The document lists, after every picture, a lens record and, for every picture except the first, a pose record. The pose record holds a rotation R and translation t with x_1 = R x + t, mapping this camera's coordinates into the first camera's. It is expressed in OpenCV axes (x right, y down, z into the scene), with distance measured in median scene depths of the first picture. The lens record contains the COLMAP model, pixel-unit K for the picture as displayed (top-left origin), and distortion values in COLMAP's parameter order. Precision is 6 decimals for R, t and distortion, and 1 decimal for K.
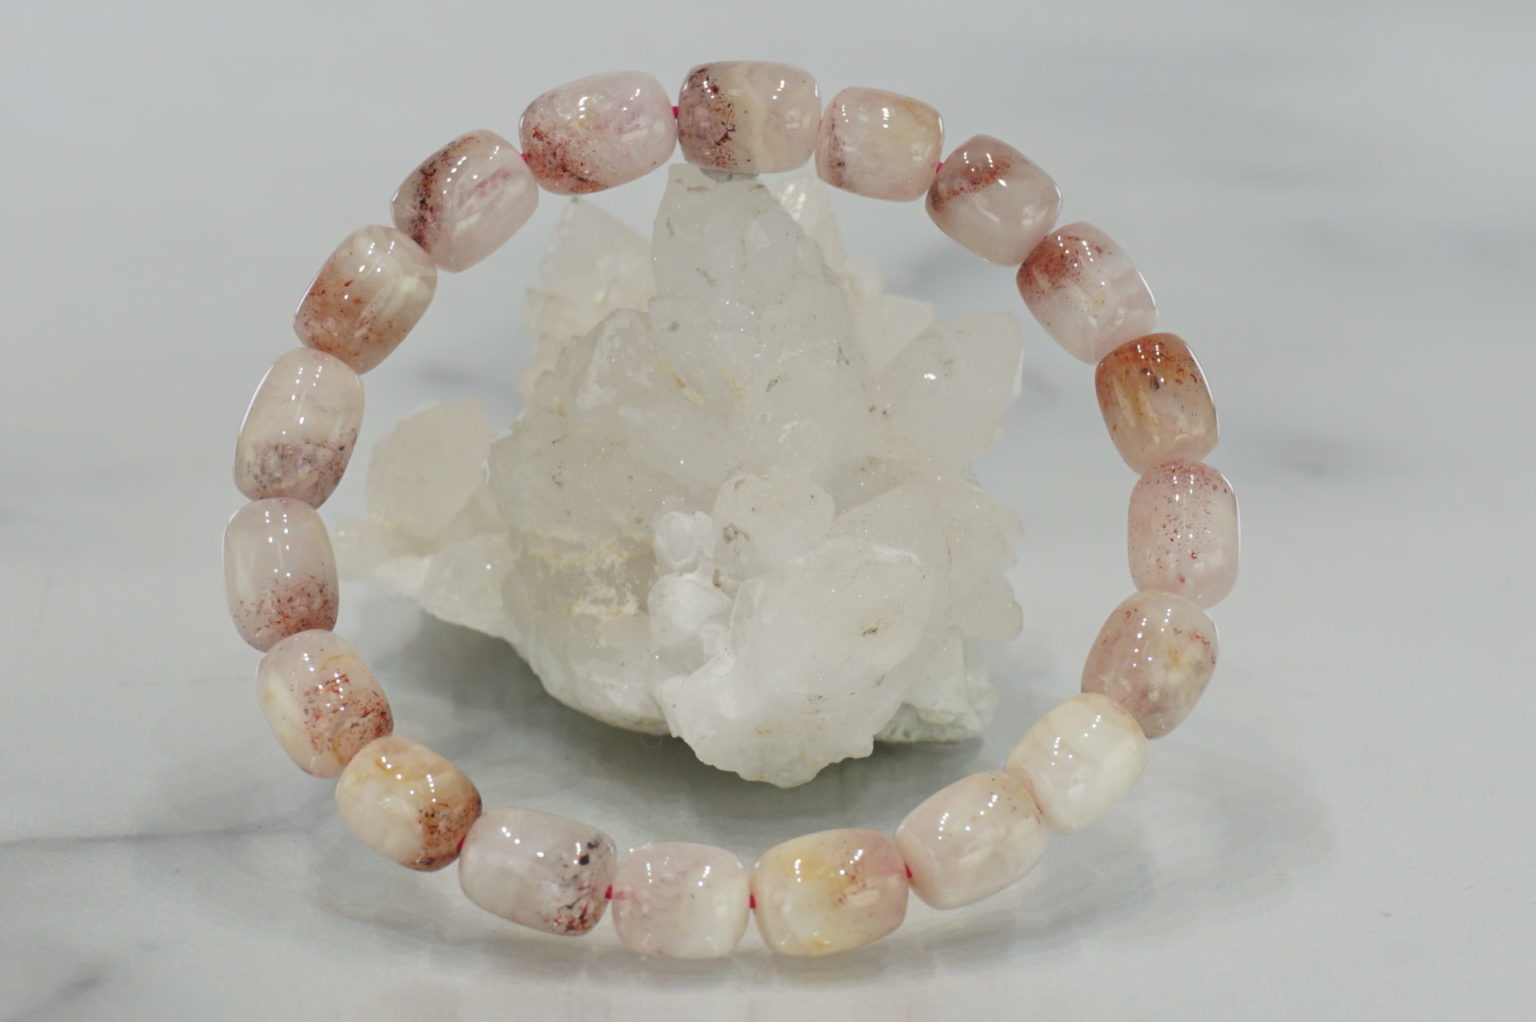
lens RADIAL K [[8098.9, 0, 761.9], [0, 8098.9, 502.7], [0, 0, 1]] dist [-0.022072, 0.000000]
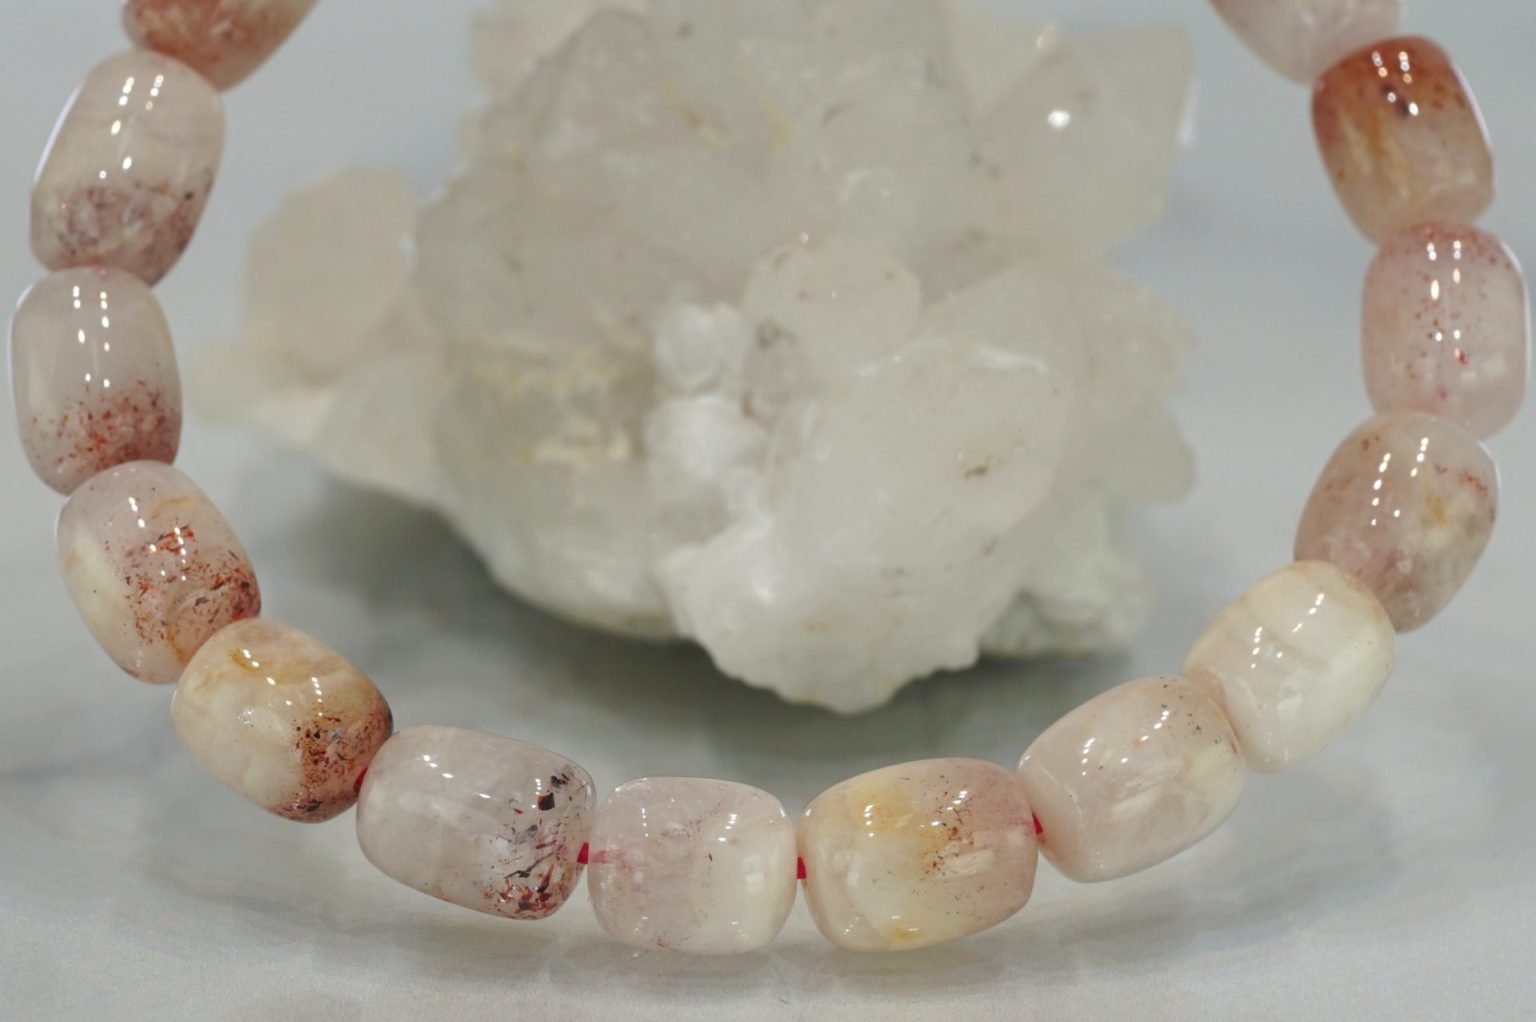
lens RADIAL K [[8098.9, 0, 774.7], [0, 8098.9, 520.8], [0, 0, 1]] dist [-0.022072, 0.000000]
pose [[0.999989, 0.004590, 0.000769, -0.003760], [-0.004578, 0.999876, -0.015076, 0.029461], [-0.000838, 0.015072, 0.999886, 0.323786]]
